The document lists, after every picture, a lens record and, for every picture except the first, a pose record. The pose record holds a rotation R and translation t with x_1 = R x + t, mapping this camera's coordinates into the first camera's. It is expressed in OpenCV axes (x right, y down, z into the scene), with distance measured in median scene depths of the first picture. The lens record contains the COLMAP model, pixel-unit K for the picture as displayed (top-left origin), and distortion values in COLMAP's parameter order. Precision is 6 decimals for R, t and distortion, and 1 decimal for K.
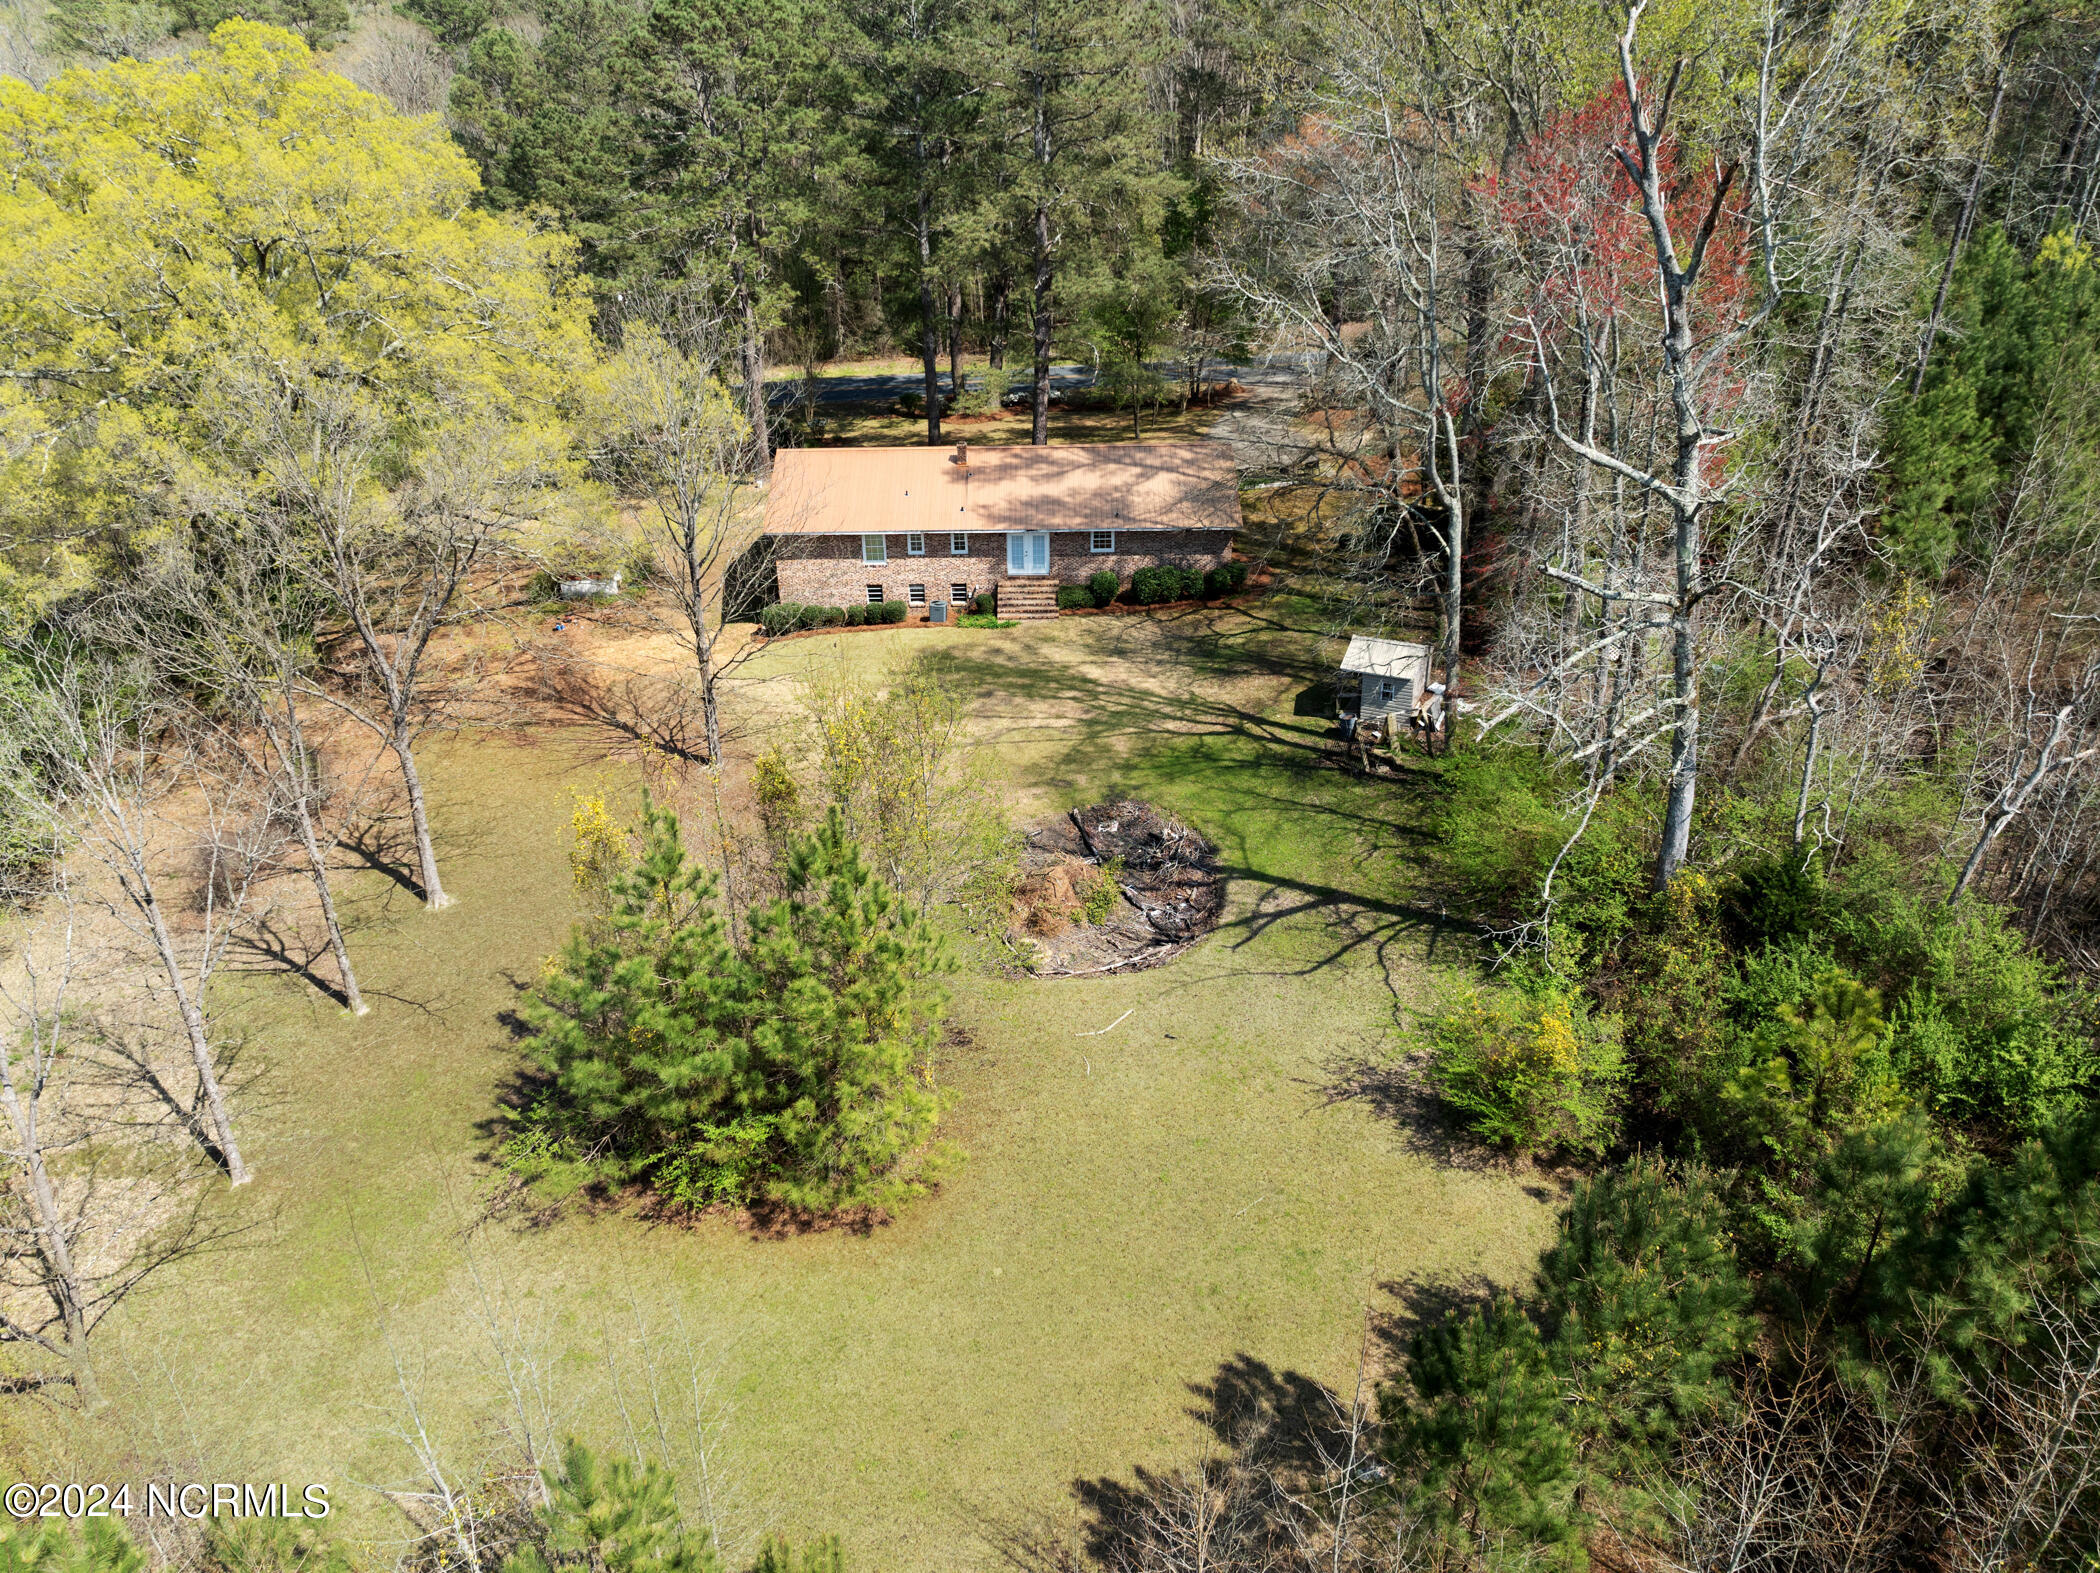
lens RADIAL K [[1488.6, 0, 1050.0], [0, 1488.6, 786.5], [0, 0, 1]] dist [-0.008010, -0.072230]
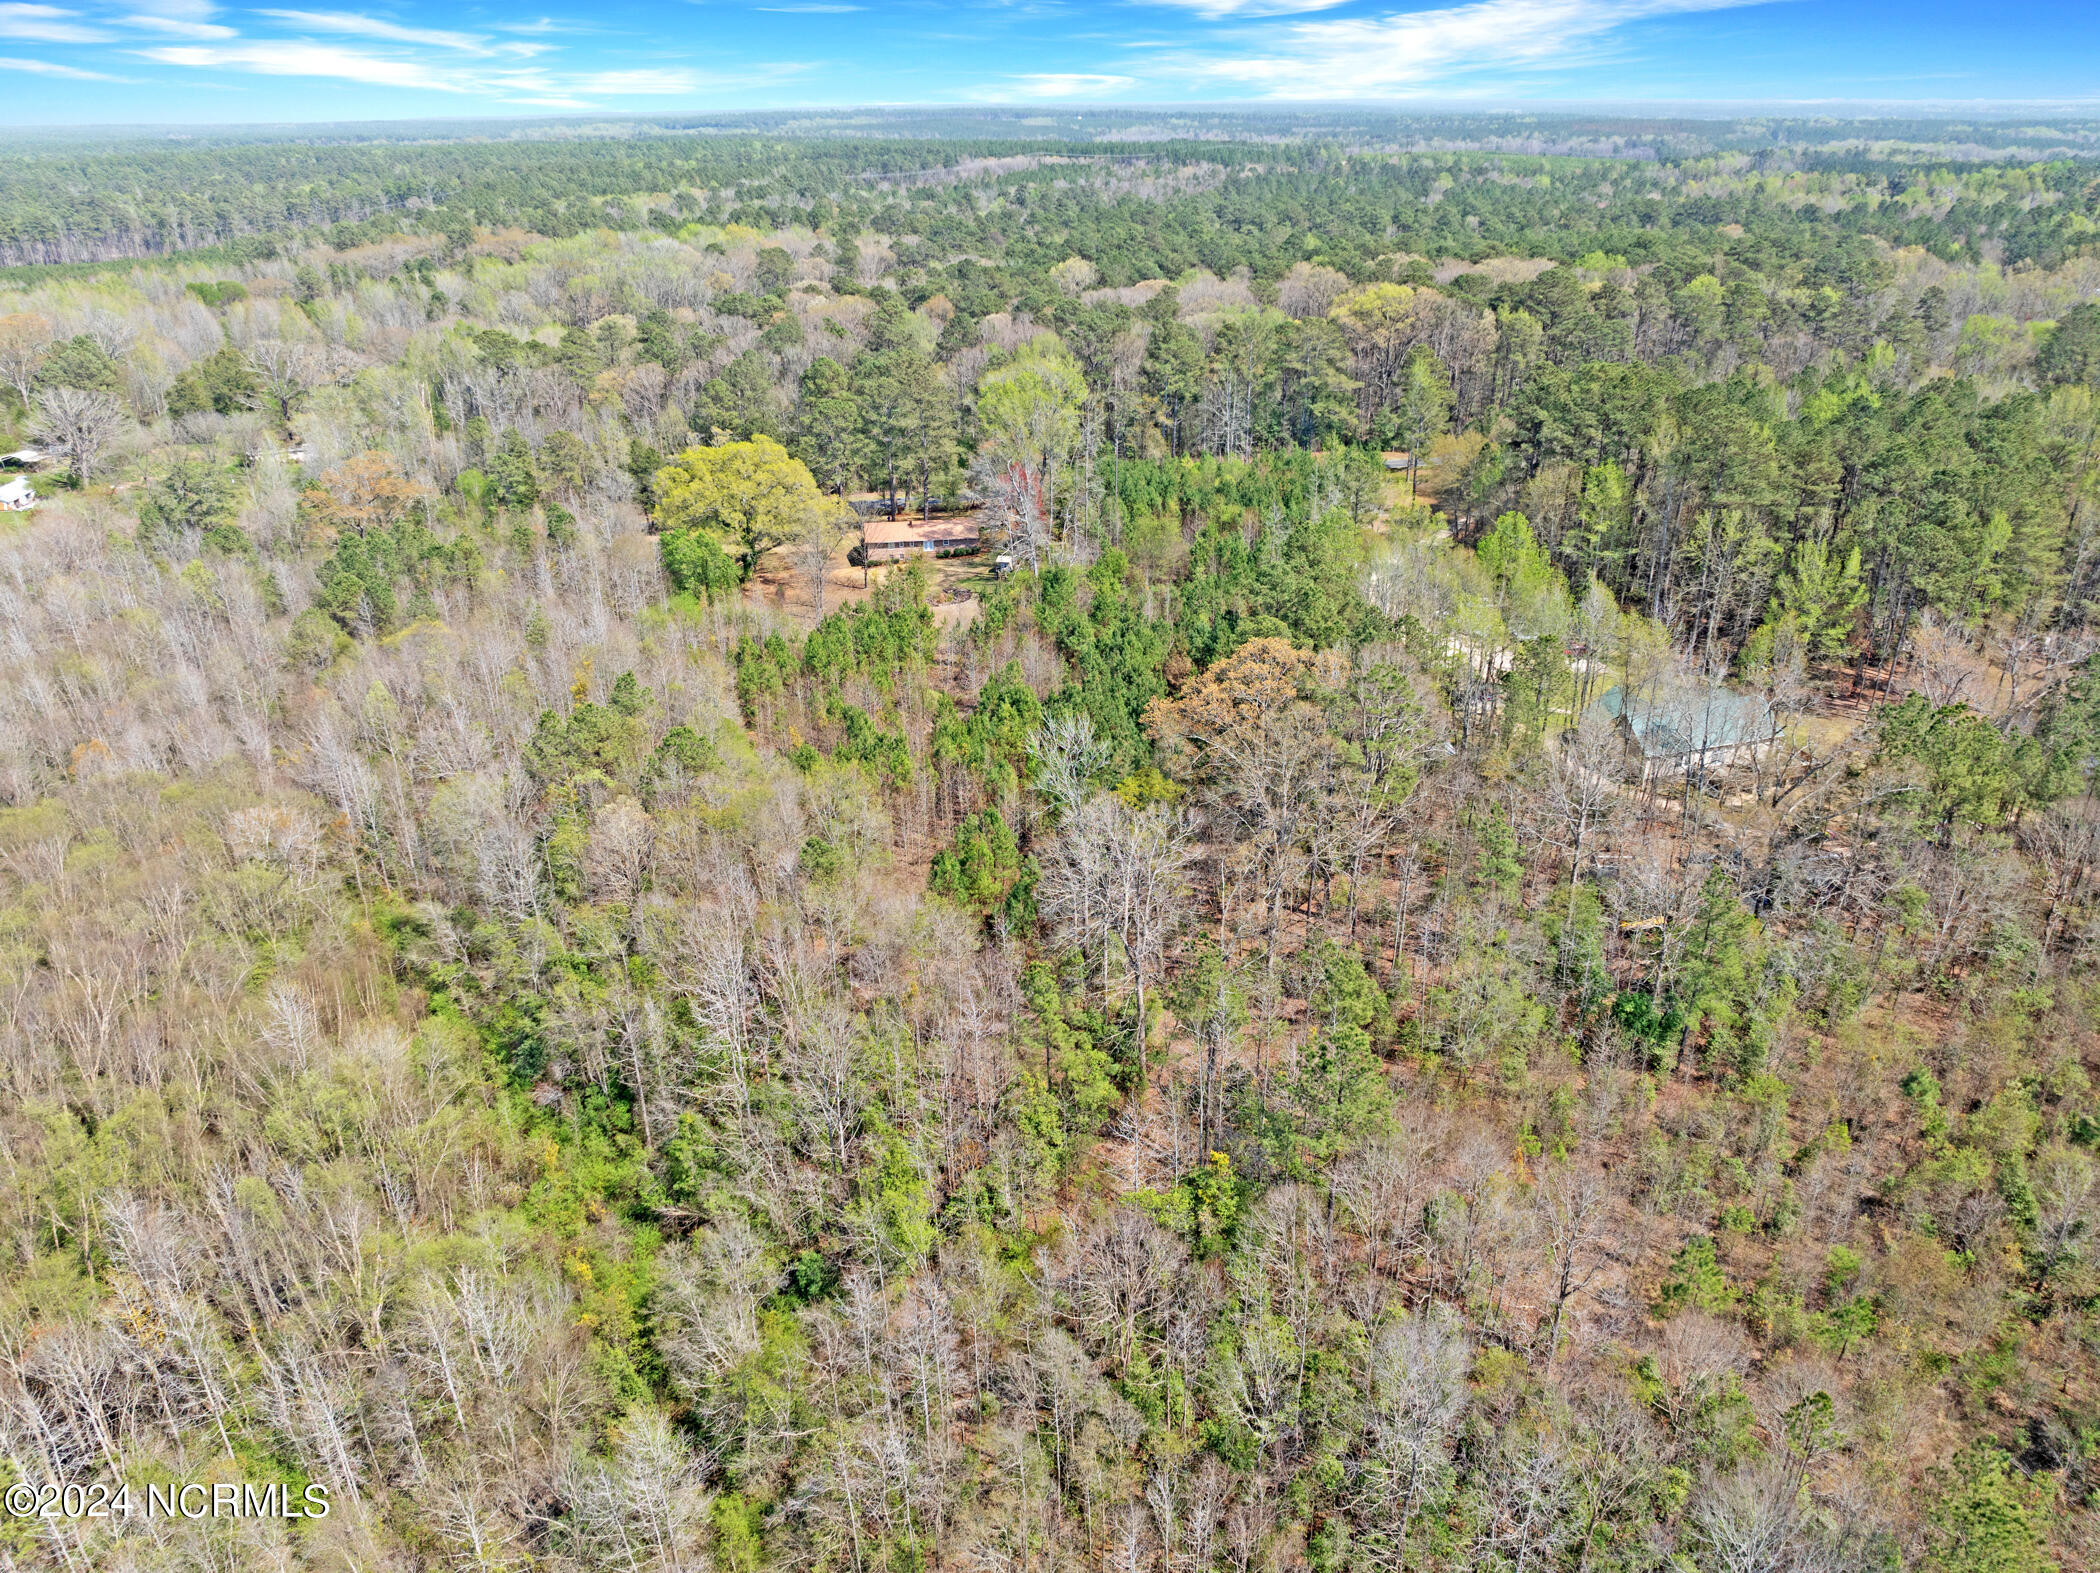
lens RADIAL K [[1488.6, 0, 1050.0], [0, 1488.6, 786.5], [0, 0, 1]] dist [-0.008010, -0.072230]
pose [[0.993587, -0.054875, 0.098864, -0.124728], [0.061025, 0.996314, -0.060291, 0.784532], [-0.095191, 0.065937, 0.993273, -3.116947]]
